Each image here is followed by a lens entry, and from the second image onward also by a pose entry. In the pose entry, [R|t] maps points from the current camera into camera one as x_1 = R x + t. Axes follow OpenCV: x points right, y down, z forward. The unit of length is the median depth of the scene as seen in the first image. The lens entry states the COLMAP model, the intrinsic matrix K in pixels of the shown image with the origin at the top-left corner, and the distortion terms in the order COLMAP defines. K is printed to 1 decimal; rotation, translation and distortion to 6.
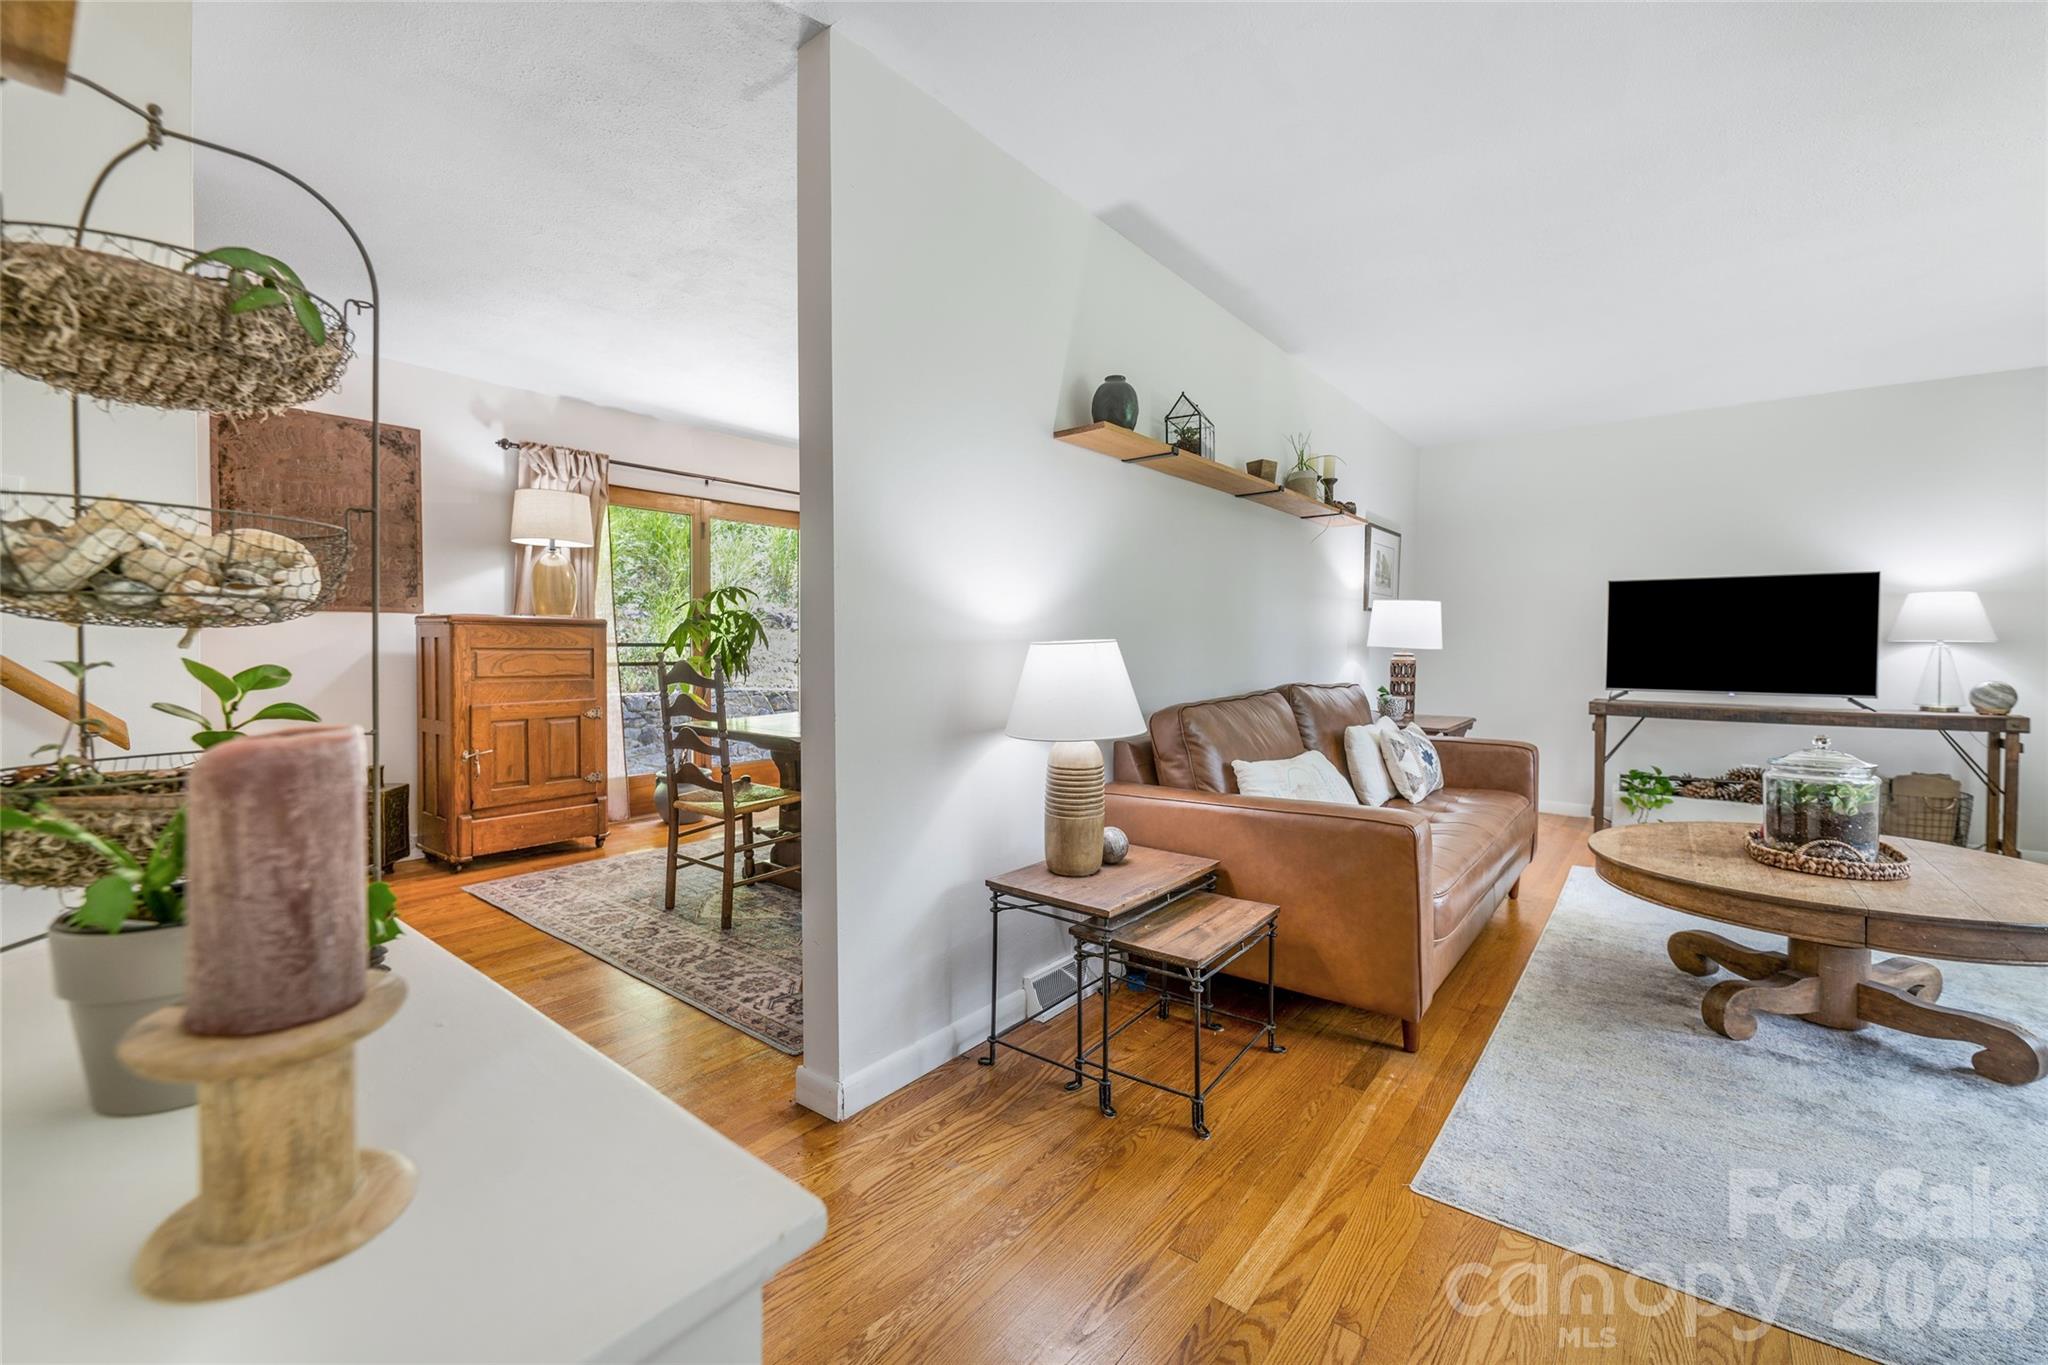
lens RADIAL K [[821.1, 0, 1025.0], [0, 821.1, 665.4], [0, 0, 1]] dist [0.011647, -0.006438]
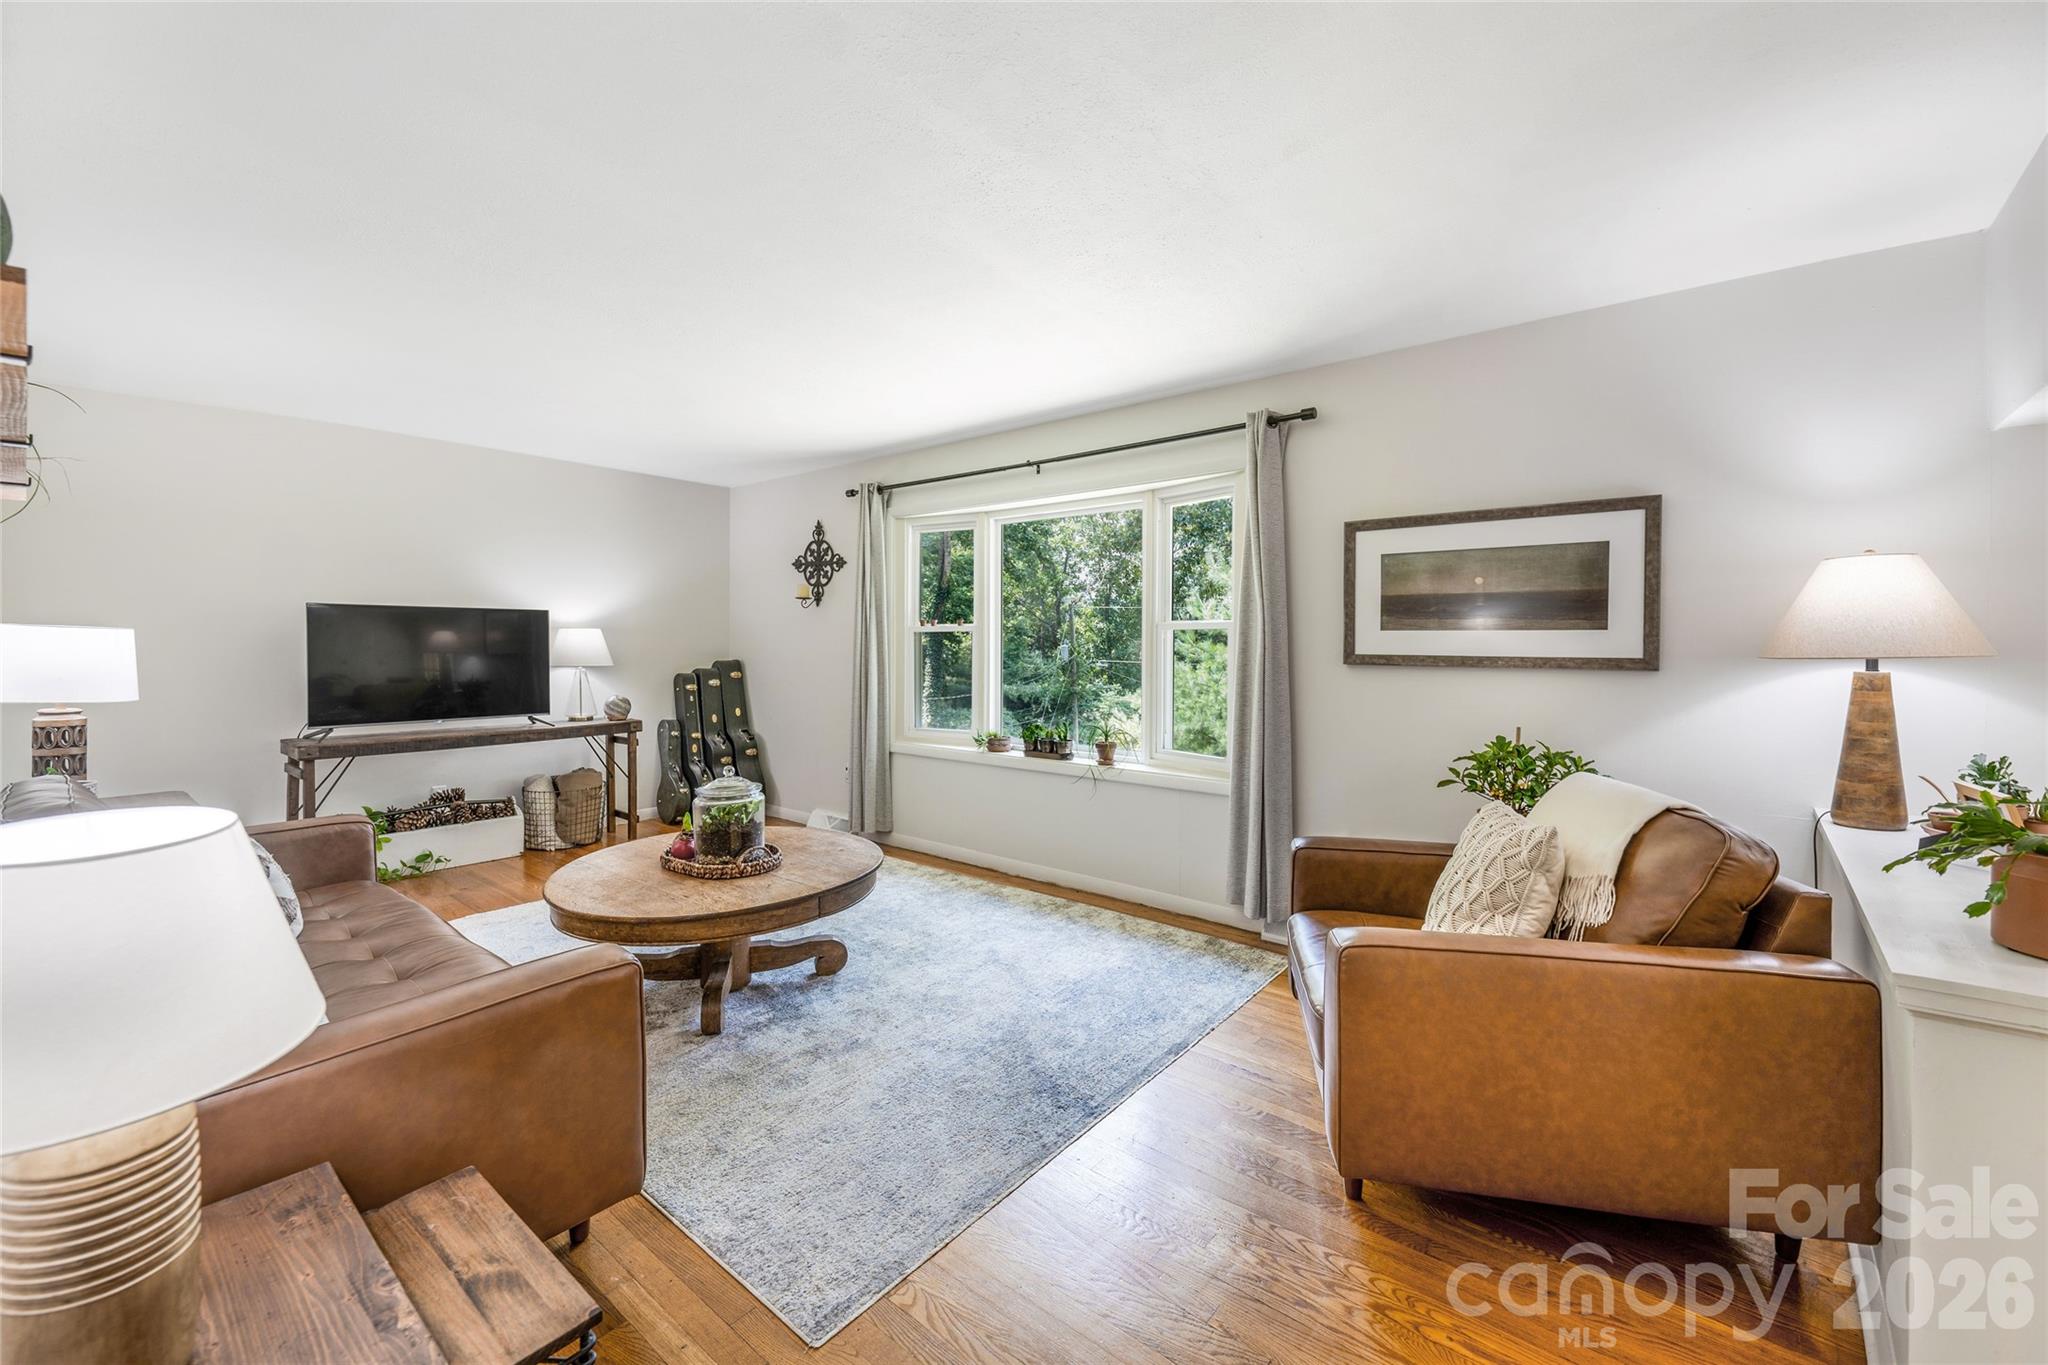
lens RADIAL K [[821.1, 0, 1025.0], [0, 821.1, 642.7], [0, 0, 1]] dist [0.011647, -0.006438]
pose [[0.004041, -0.007651, 0.999963, -0.181734], [0.020385, 0.999764, 0.007567, -0.062570], [-0.999784, 0.020354, 0.004196, 0.298510]]
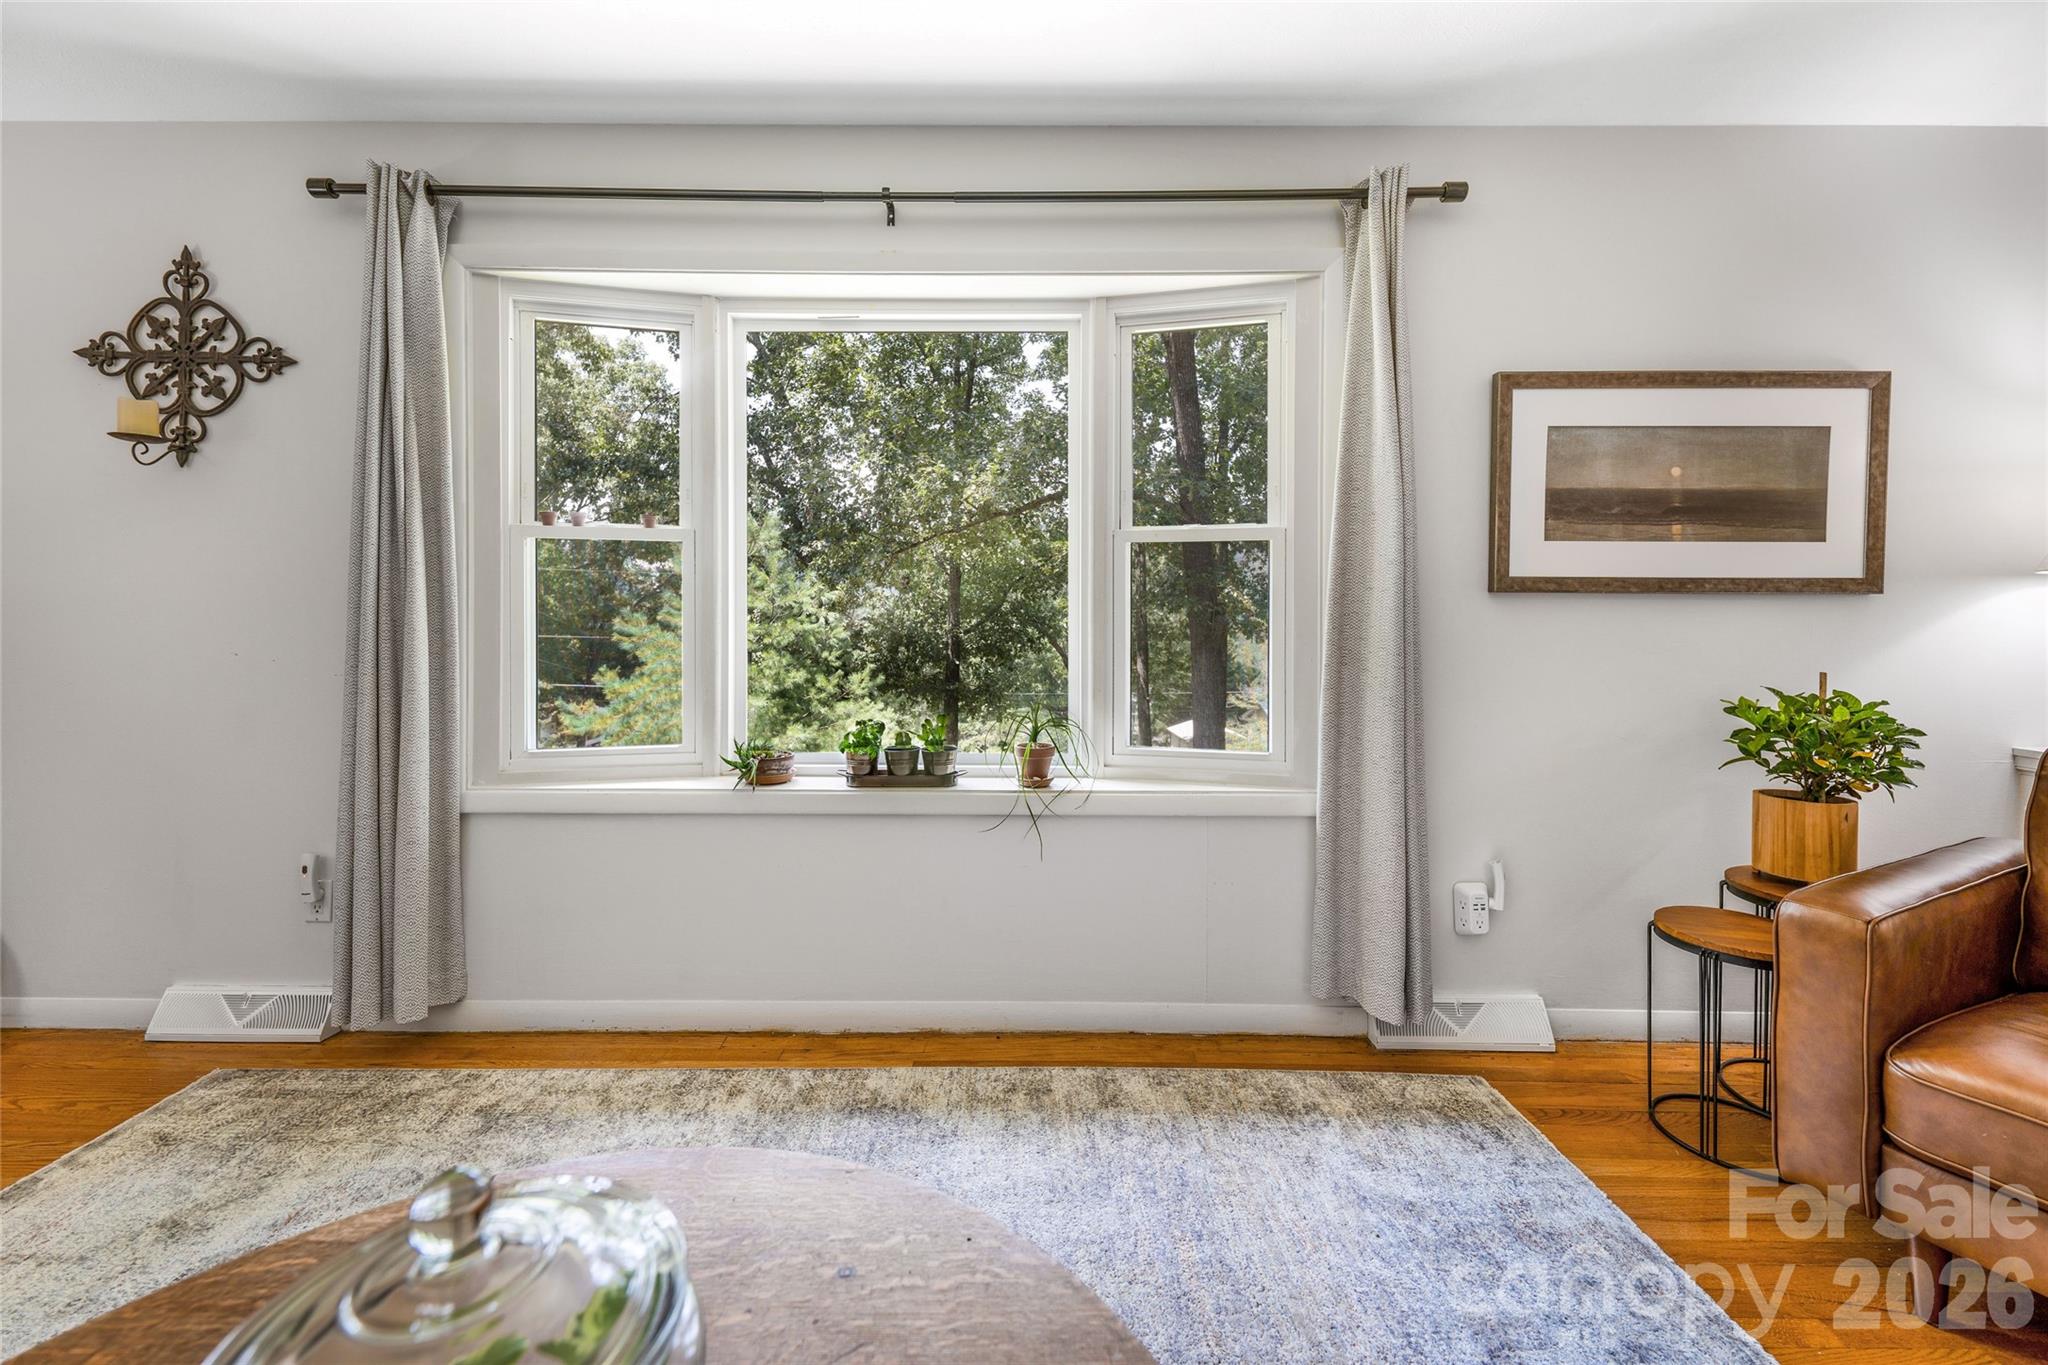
lens RADIAL K [[821.1, 0, 973.8], [0, 821.1, 623.4], [0, 0, 1]] dist [0.011647, -0.006438]
pose [[-0.623990, -0.007992, 0.781391, 0.439745], [0.011054, 0.999757, 0.019053, -0.021316], [-0.781354, 0.020527, -0.623750, 0.582965]]
